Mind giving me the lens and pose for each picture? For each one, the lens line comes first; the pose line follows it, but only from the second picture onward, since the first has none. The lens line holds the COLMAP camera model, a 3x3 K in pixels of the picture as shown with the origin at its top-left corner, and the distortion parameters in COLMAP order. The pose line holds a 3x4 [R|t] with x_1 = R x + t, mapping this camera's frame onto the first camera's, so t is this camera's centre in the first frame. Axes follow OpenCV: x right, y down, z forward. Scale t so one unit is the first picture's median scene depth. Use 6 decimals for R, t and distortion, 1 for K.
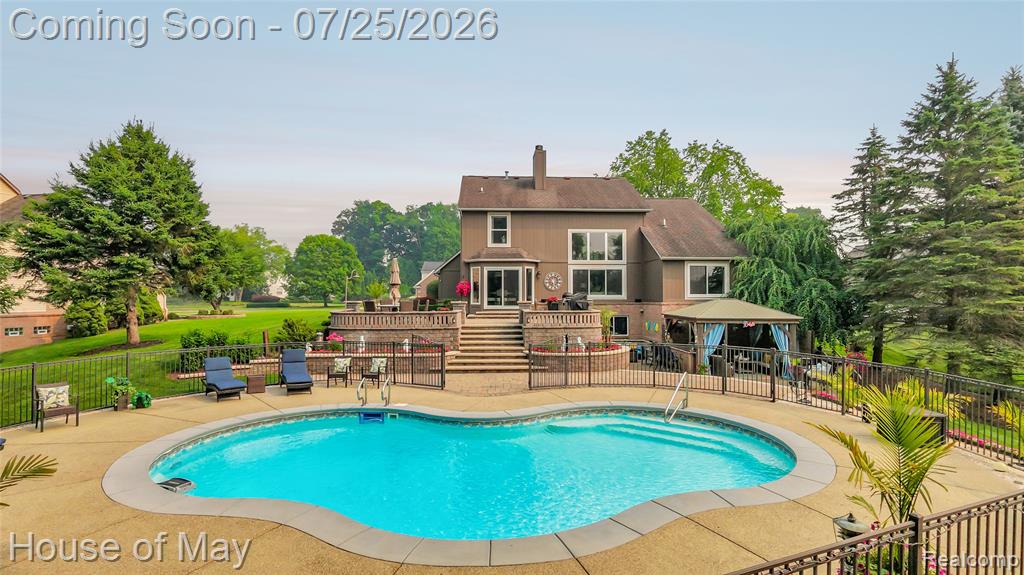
lens RADIAL K [[491.4, 0, 511.0], [0, 491.4, 289.5], [0, 0, 1]] dist [0.001878, 0.000630]
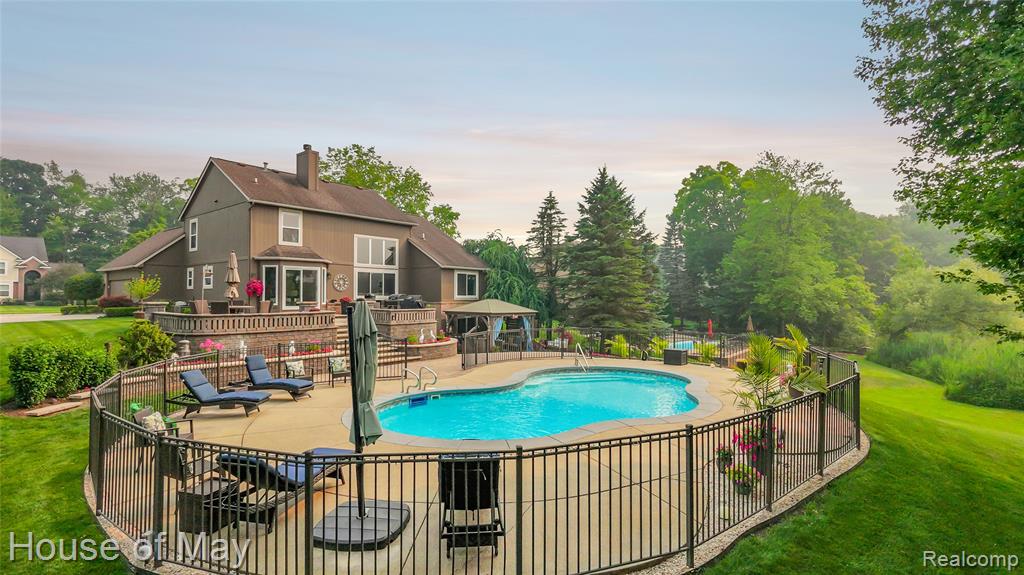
lens RADIAL K [[491.4, 0, 511.0], [0, 491.4, 289.5], [0, 0, 1]] dist [0.001878, 0.000630]
pose [[0.666525, 0.014259, 0.745346, -0.458294], [-0.012148, 0.999892, -0.008265, 0.002724], [-0.745383, -0.003546, 0.666627, 0.035582]]
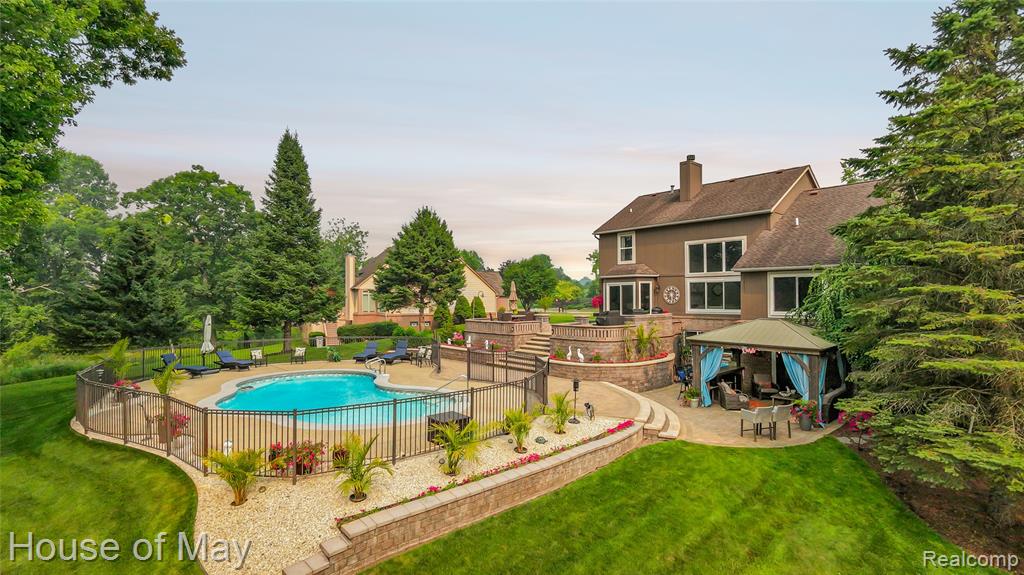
lens RADIAL K [[491.4, 0, 511.0], [0, 491.4, 289.5], [0, 0, 1]] dist [0.001878, 0.000630]
pose [[0.620349, -0.014658, -0.784189, 0.681675], [0.015380, 0.999860, -0.006523, -0.026587], [0.784175, -0.008015, 0.620488, 0.119731]]
